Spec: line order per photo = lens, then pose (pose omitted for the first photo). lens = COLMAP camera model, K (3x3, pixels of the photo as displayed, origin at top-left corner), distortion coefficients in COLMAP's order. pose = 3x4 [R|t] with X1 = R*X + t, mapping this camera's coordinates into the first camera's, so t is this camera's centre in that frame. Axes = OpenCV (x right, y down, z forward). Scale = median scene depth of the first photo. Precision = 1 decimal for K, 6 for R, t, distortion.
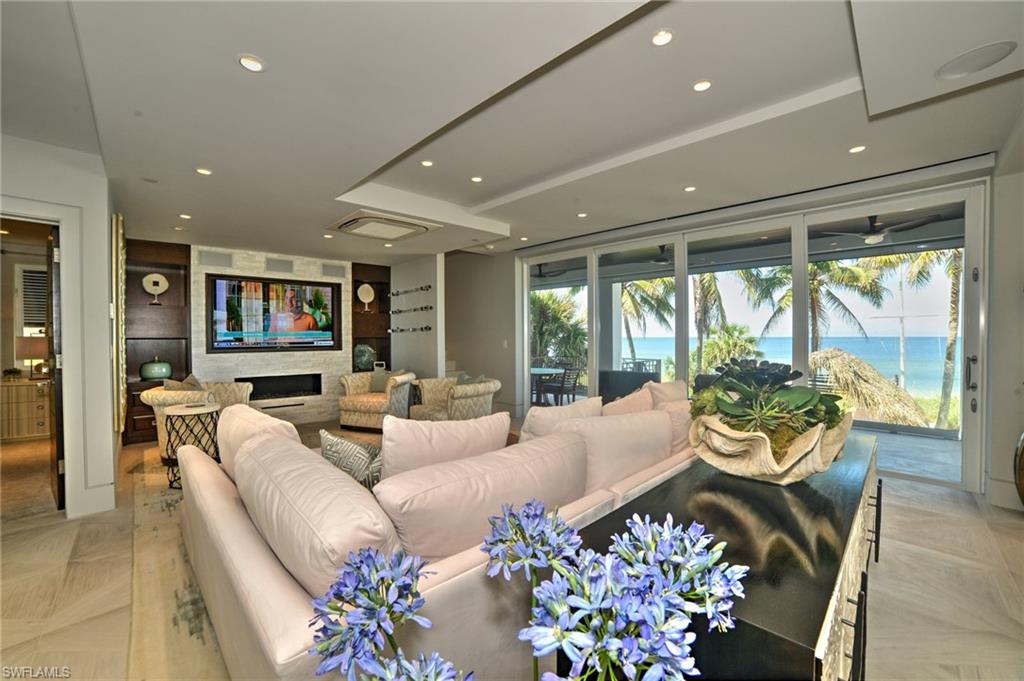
lens RADIAL K [[415.2, 0, 505.4], [0, 415.2, 337.9], [0, 0, 1]] dist [-0.092088, 0.033837]
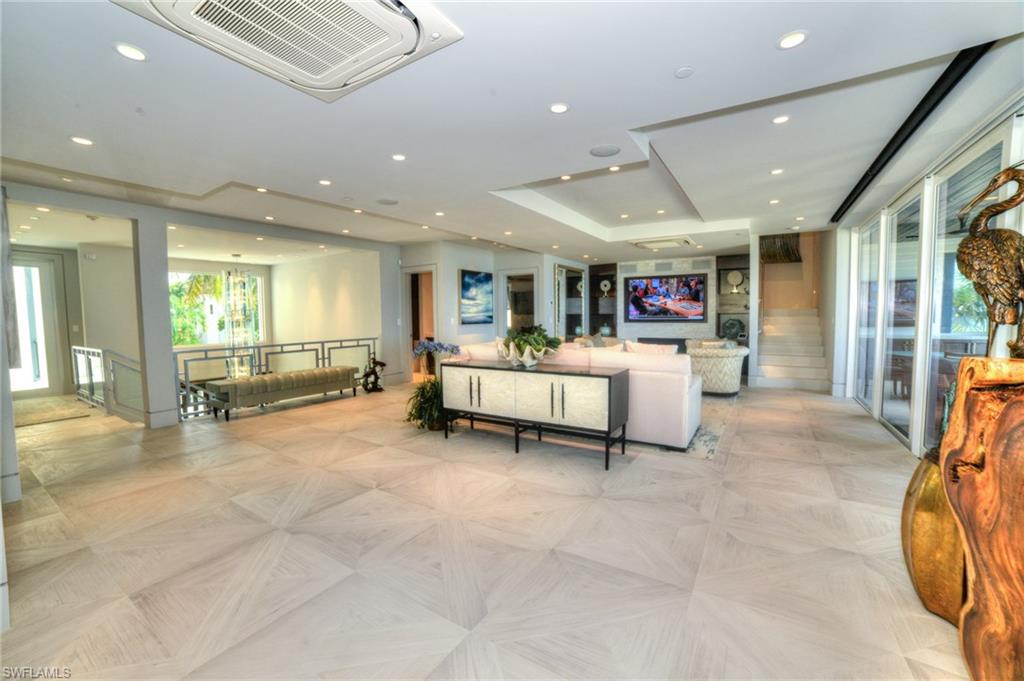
lens RADIAL K [[415.2, 0, 505.4], [0, 415.2, 337.9], [0, 0, 1]] dist [-0.092088, 0.033837]
pose [[0.238789, 0.054072, -0.969565, 0.811810], [0.007800, 0.998309, 0.057596, -0.002521], [0.971040, -0.021316, 0.237964, 0.031812]]
